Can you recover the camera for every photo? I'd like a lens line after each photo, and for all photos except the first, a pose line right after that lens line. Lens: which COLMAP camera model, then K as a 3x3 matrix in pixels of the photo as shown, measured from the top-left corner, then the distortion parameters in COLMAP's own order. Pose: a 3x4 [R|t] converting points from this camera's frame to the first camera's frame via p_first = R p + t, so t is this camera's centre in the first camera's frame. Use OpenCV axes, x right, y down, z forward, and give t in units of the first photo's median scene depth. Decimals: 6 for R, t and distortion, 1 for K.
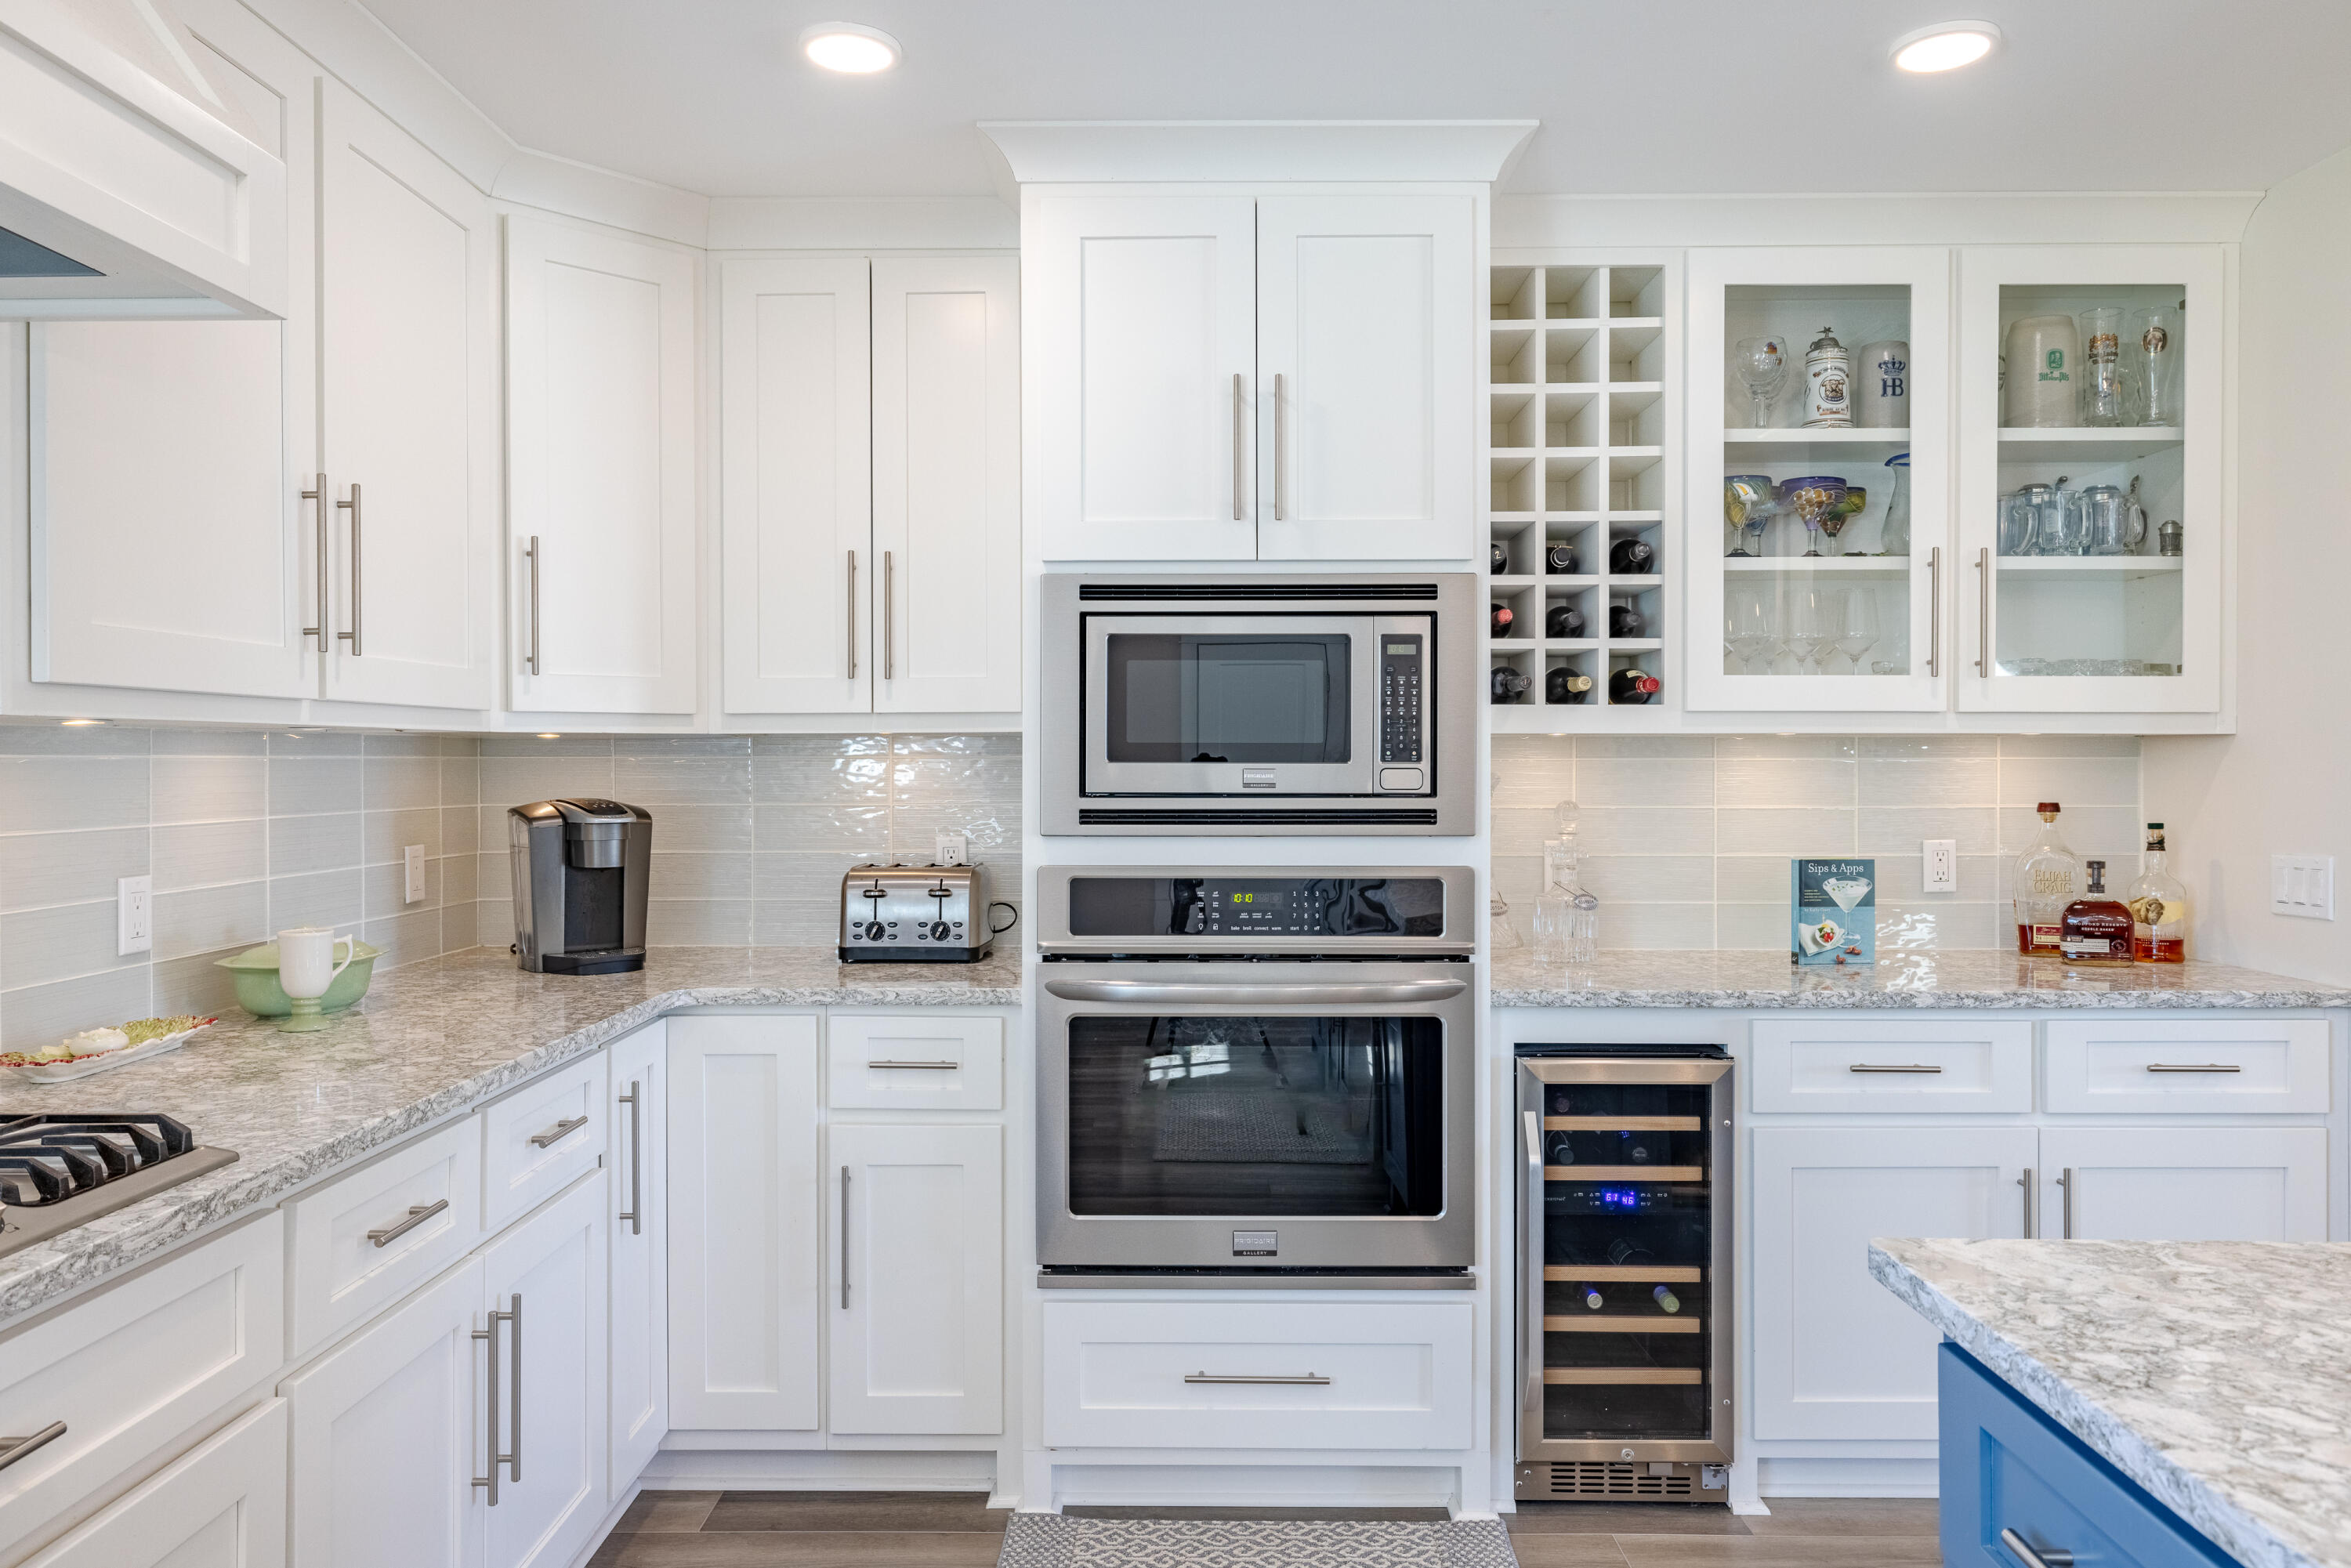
lens RADIAL K [[1555.7, 0, 1156.0], [0, 1555.7, 766.5], [0, 0, 1]] dist [-0.000904, 0.000239]
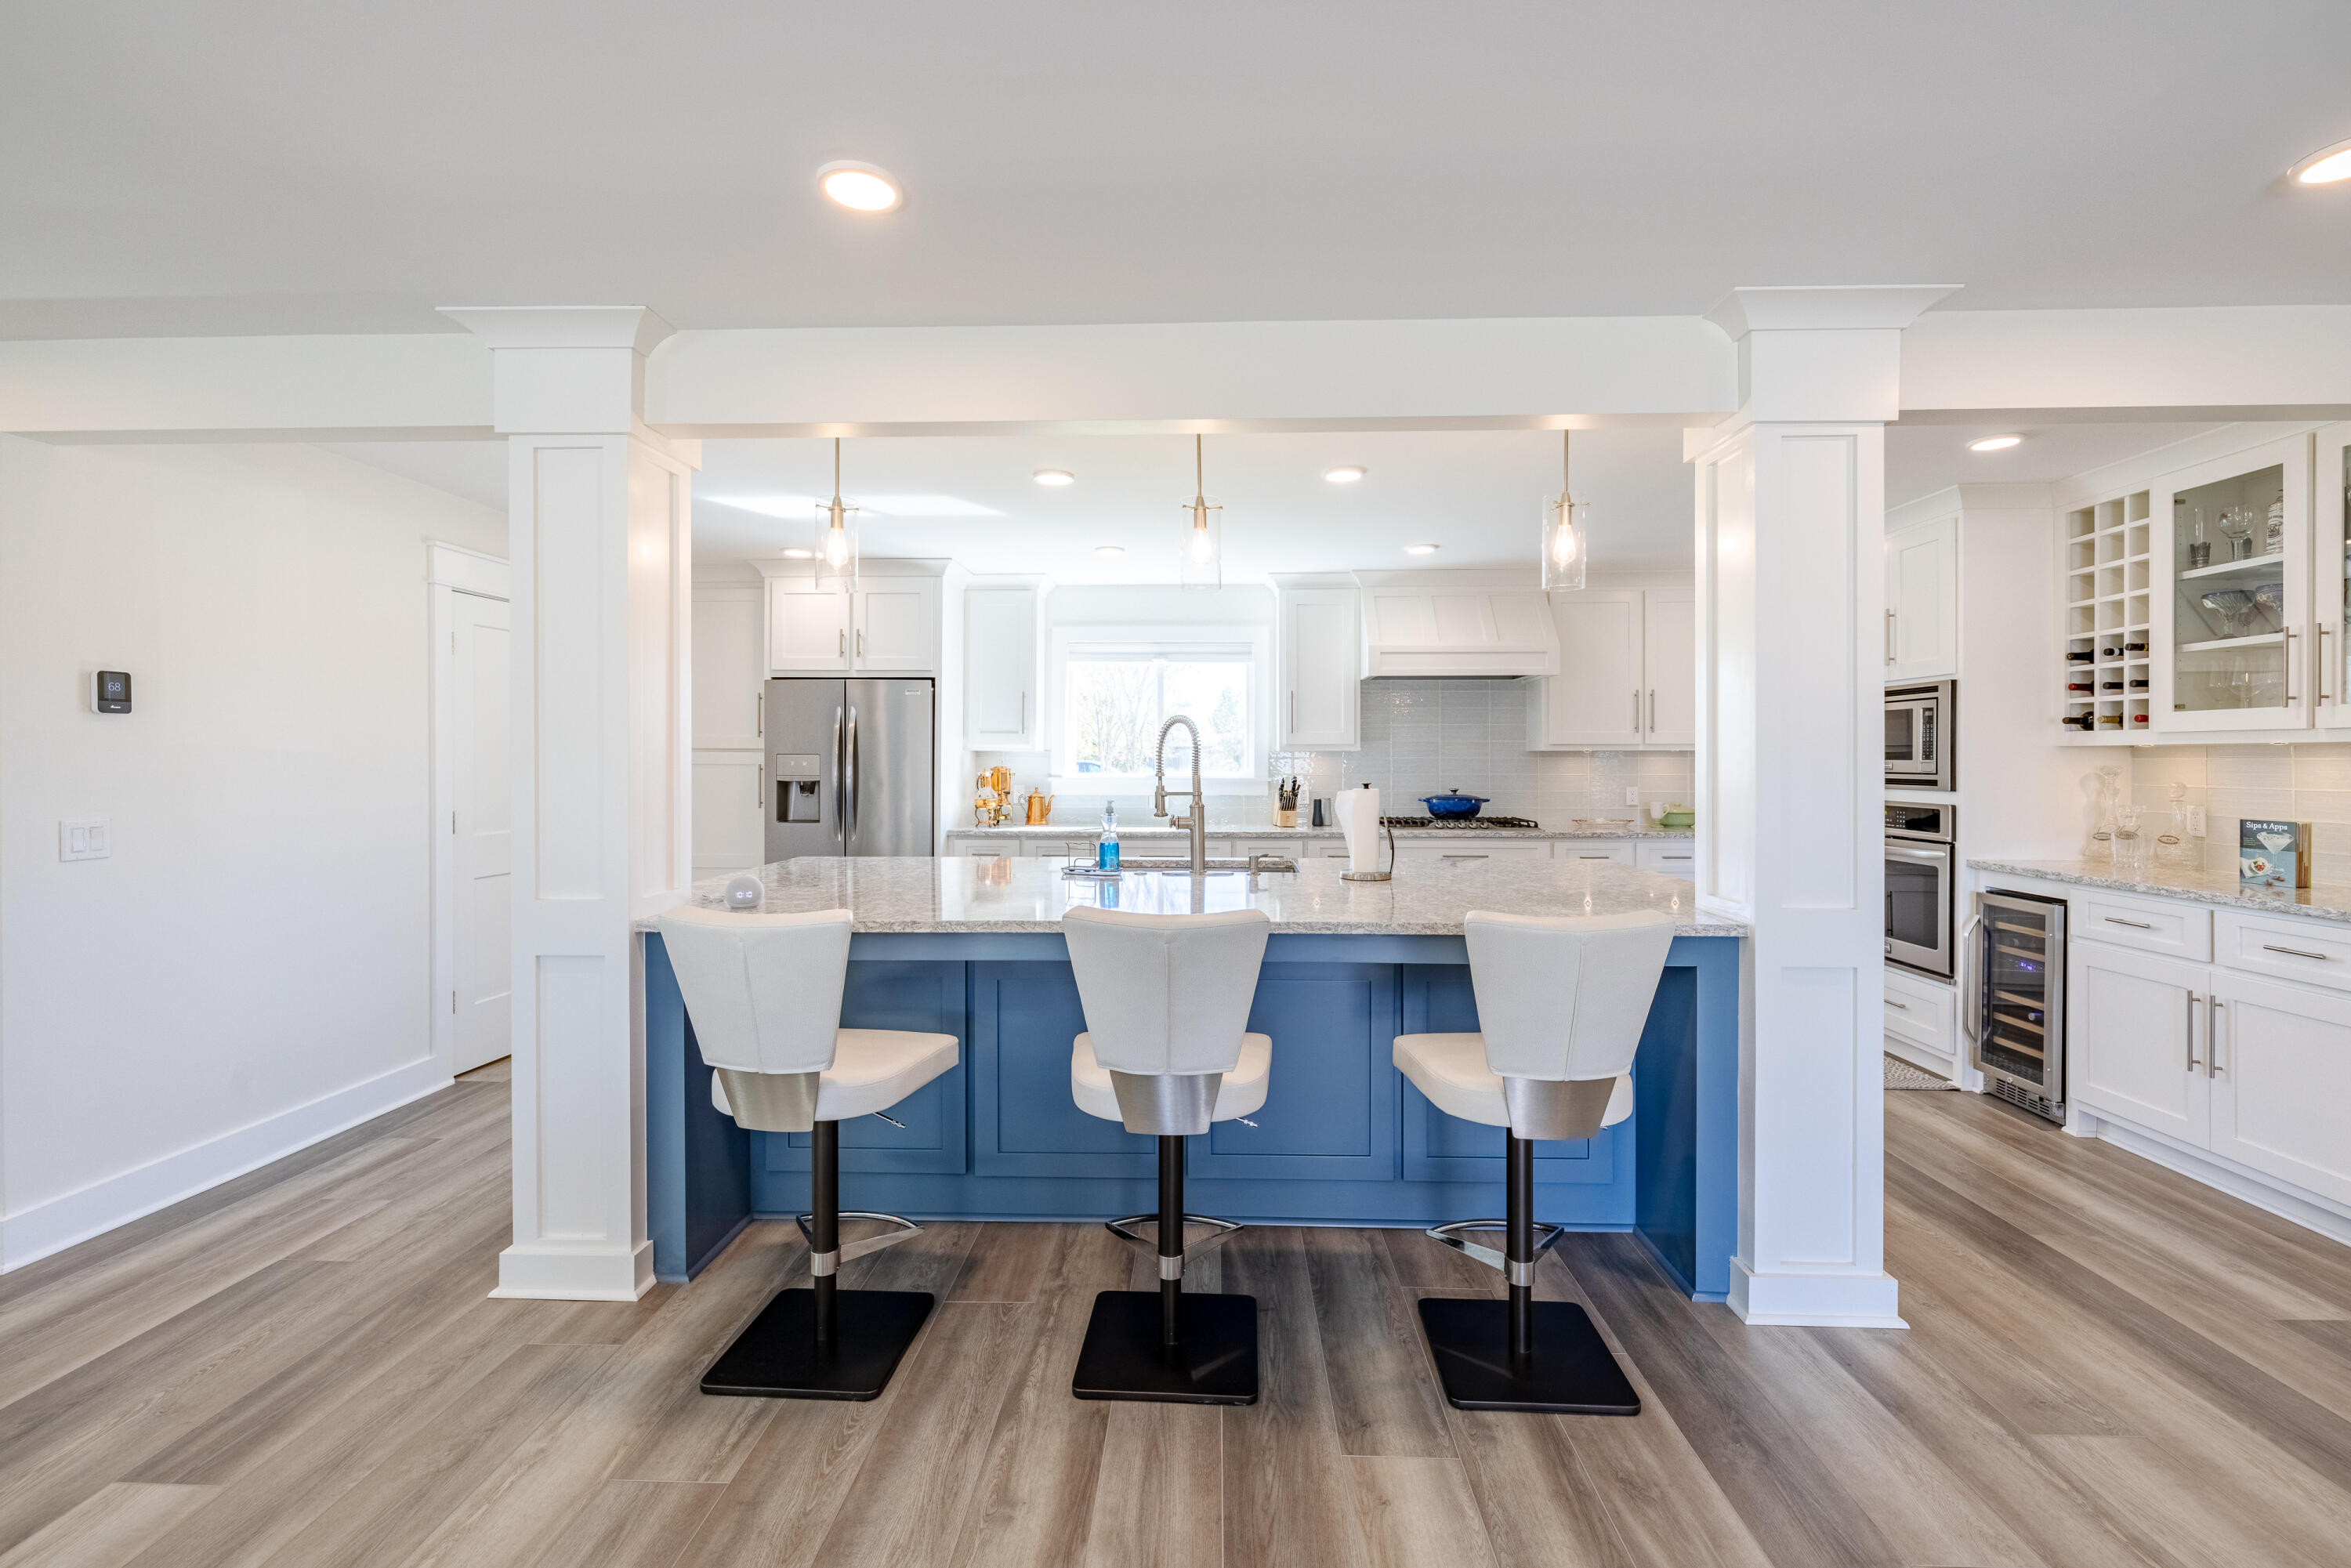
lens RADIAL K [[989.7, 0, 1177.5], [0, 989.7, 759.8], [0, 0, 1]] dist [0.014185, 0.000089]
pose [[-0.027799, 0.001537, -0.999612, 1.665942], [-0.003027, 0.999994, 0.001622, -0.001889], [0.999609, 0.003071, -0.027794, -0.115118]]
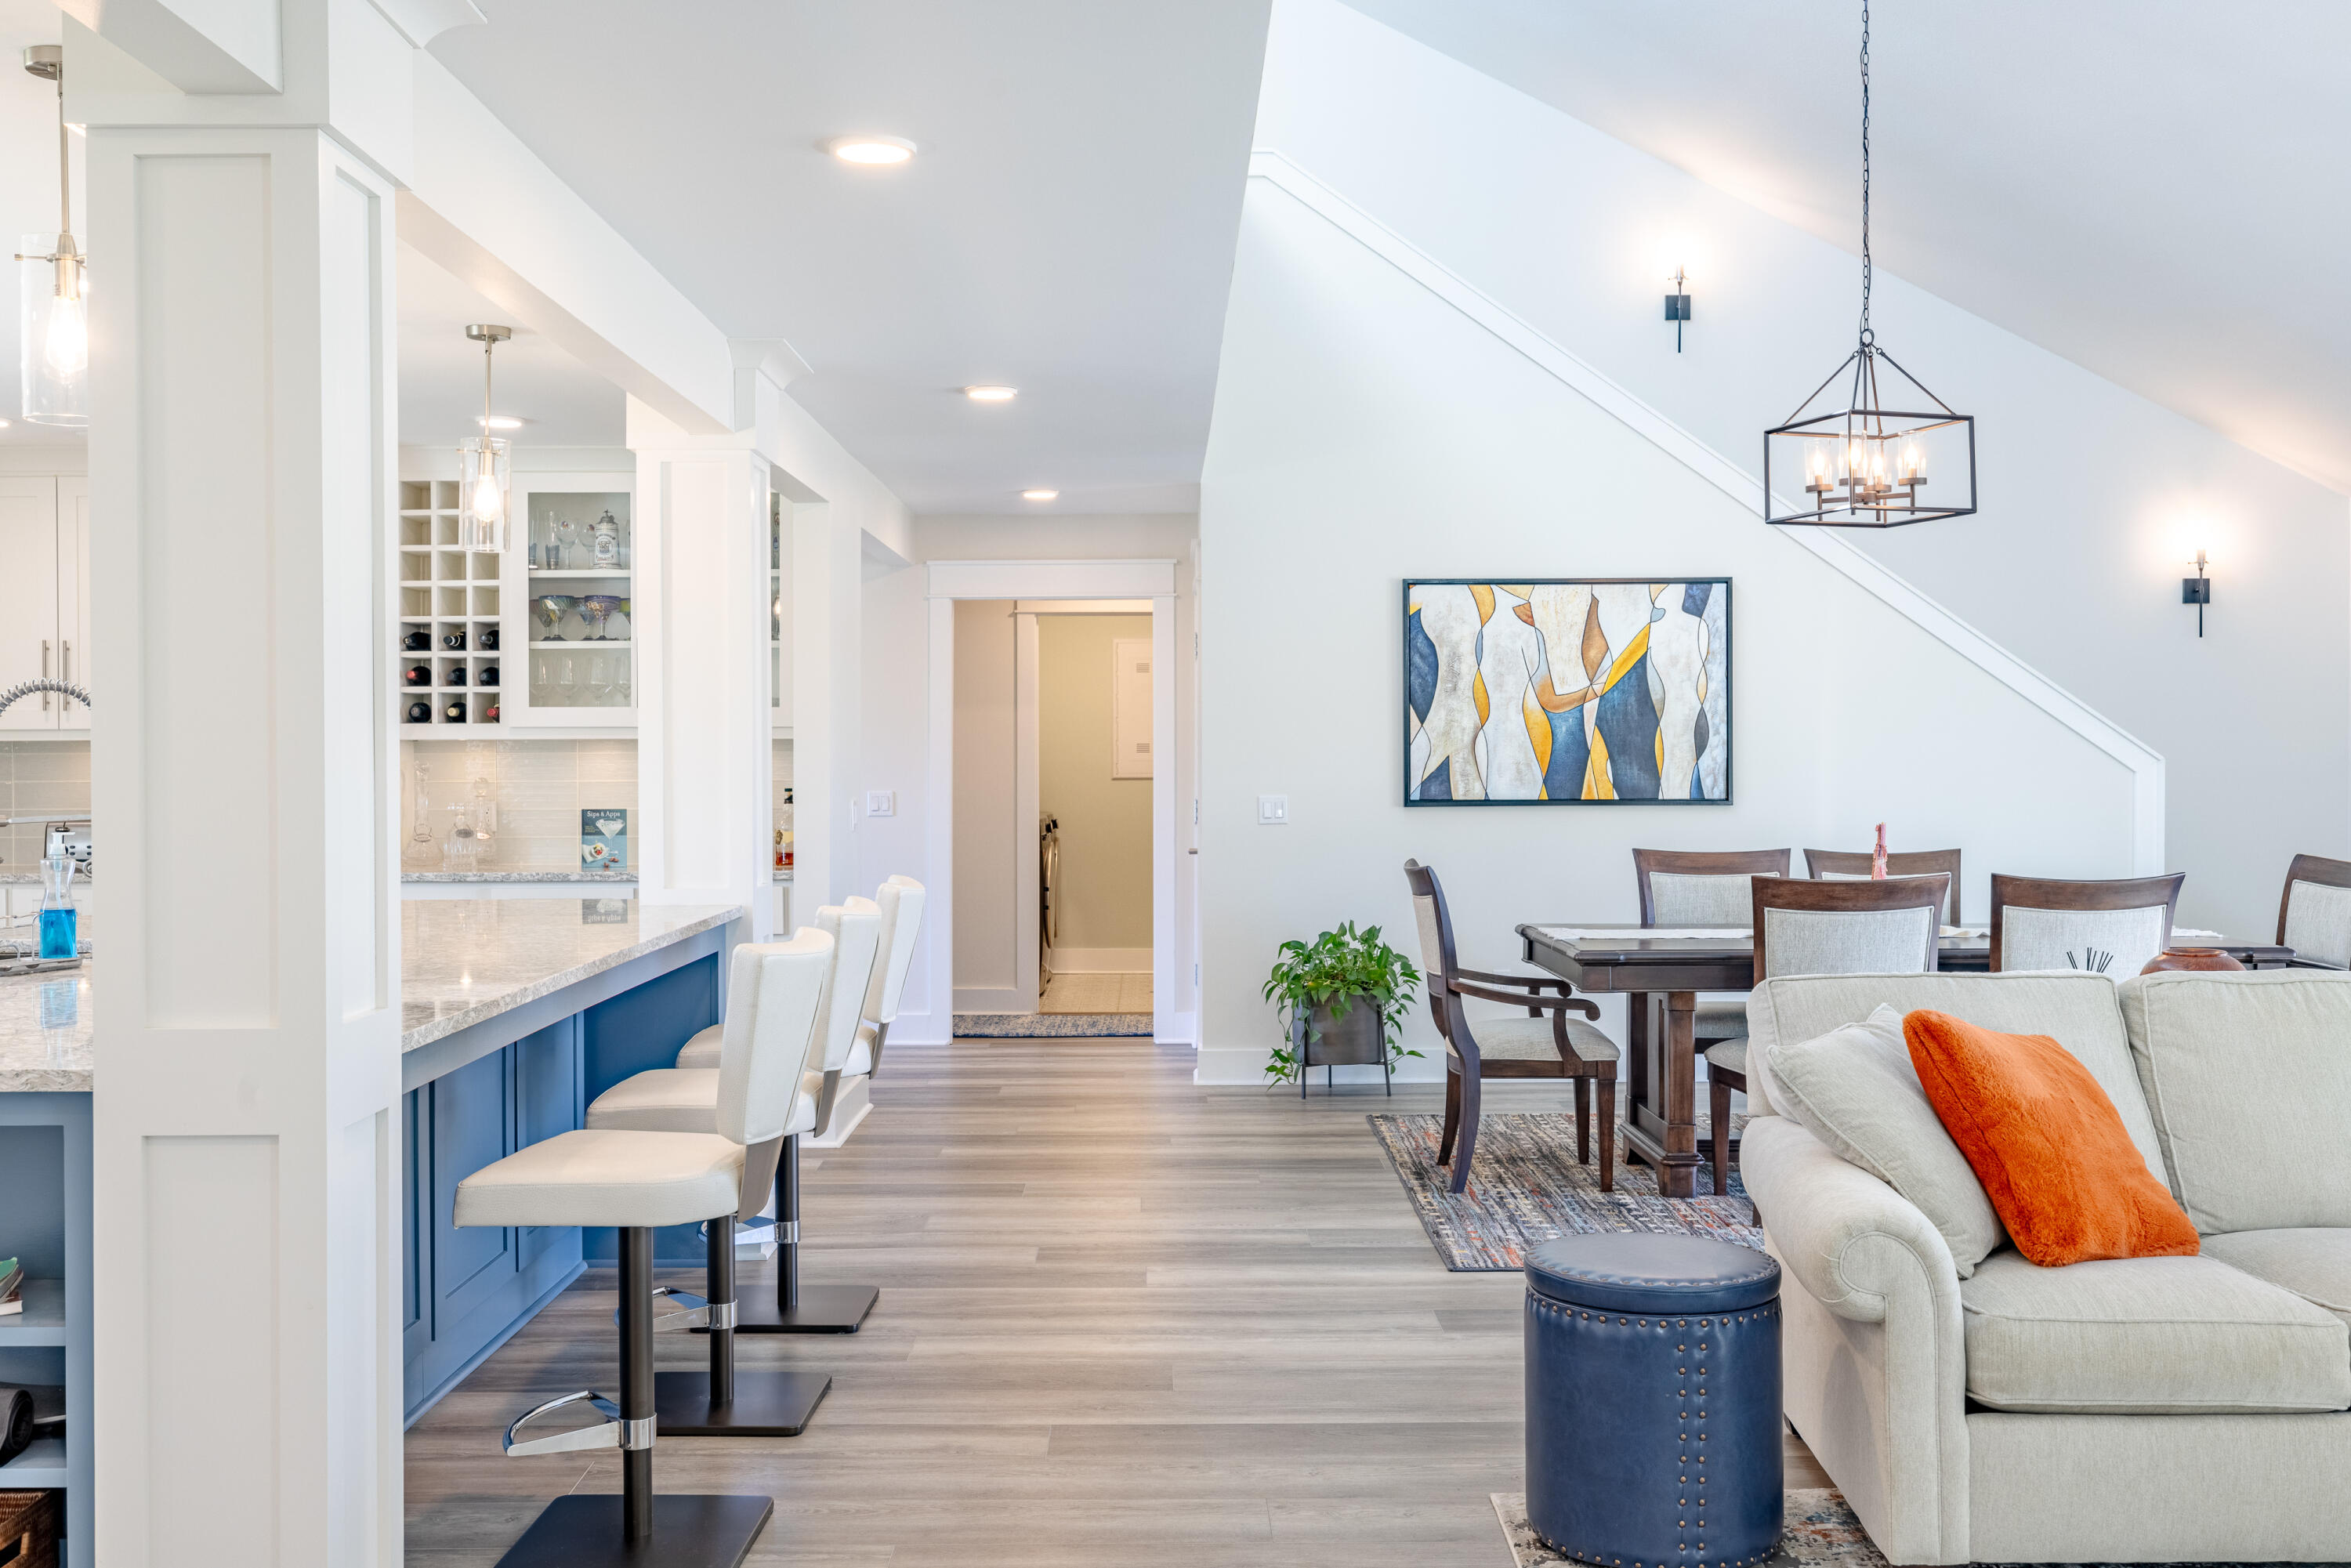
lens RADIAL K [[2278.5, 0, 1170.1], [0, 2278.5, 780.7], [0, 0, 1]] dist [-0.003066, 0.000000]
pose [[0.999784, -0.003534, 0.020461, 1.140184], [0.003374, 0.999964, 0.007839, 0.009332], [-0.020488, -0.007768, 0.999760, -1.806522]]
